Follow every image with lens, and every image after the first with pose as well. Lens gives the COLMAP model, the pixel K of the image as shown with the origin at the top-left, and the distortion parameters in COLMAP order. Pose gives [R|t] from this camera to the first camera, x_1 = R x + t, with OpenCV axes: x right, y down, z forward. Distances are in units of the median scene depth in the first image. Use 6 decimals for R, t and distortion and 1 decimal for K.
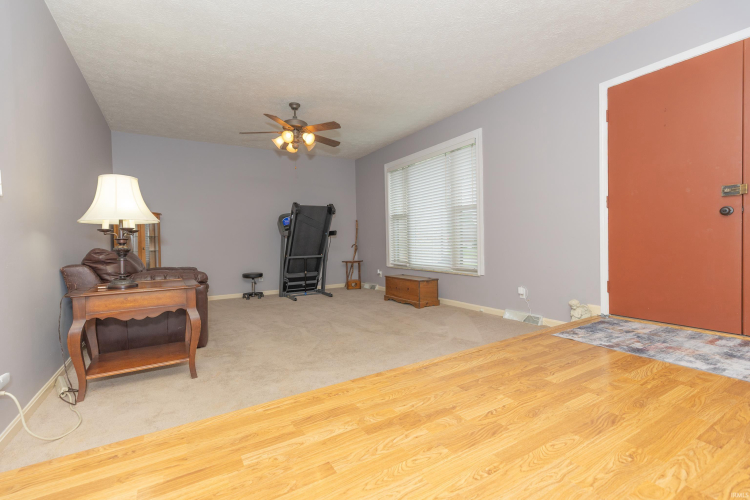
lens RADIAL K [[333.3, 0, 371.0], [0, 333.3, 247.7], [0, 0, 1]] dist [0.004092, 0.000381]
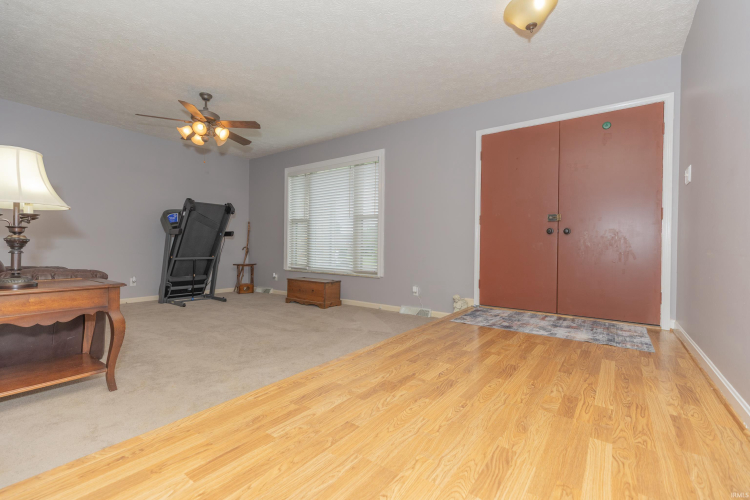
lens RADIAL K [[333.3, 0, 371.0], [0, 333.3, 247.7], [0, 0, 1]] dist [0.004092, 0.000381]
pose [[0.922647, 0.032463, 0.384276, -0.190520], [-0.024806, 0.999383, -0.024865, 0.016449], [-0.384846, 0.013409, 0.922883, -0.052678]]
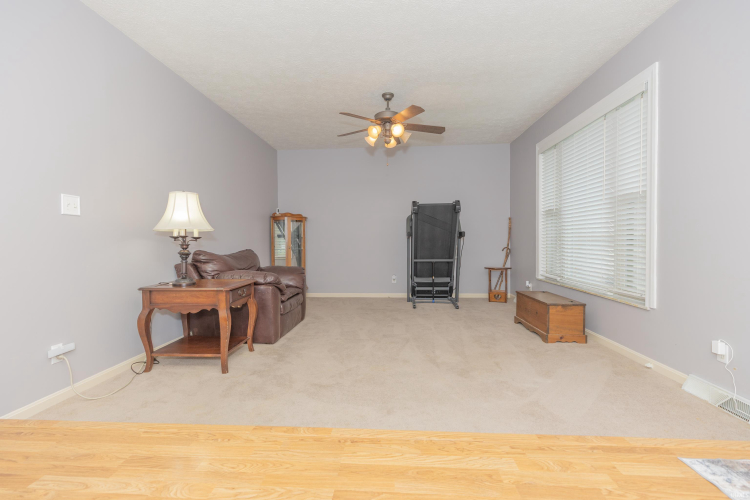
lens RADIAL K [[343.6, 0, 372.1], [0, 343.6, 249.8], [0, 0, 1]] dist [0.003638, 0.000783]
pose [[0.818401, 0.031166, -0.573802, 0.369655], [-0.021623, 0.999491, 0.023446, -0.036796], [0.574241, -0.006781, 0.818659, 0.268921]]
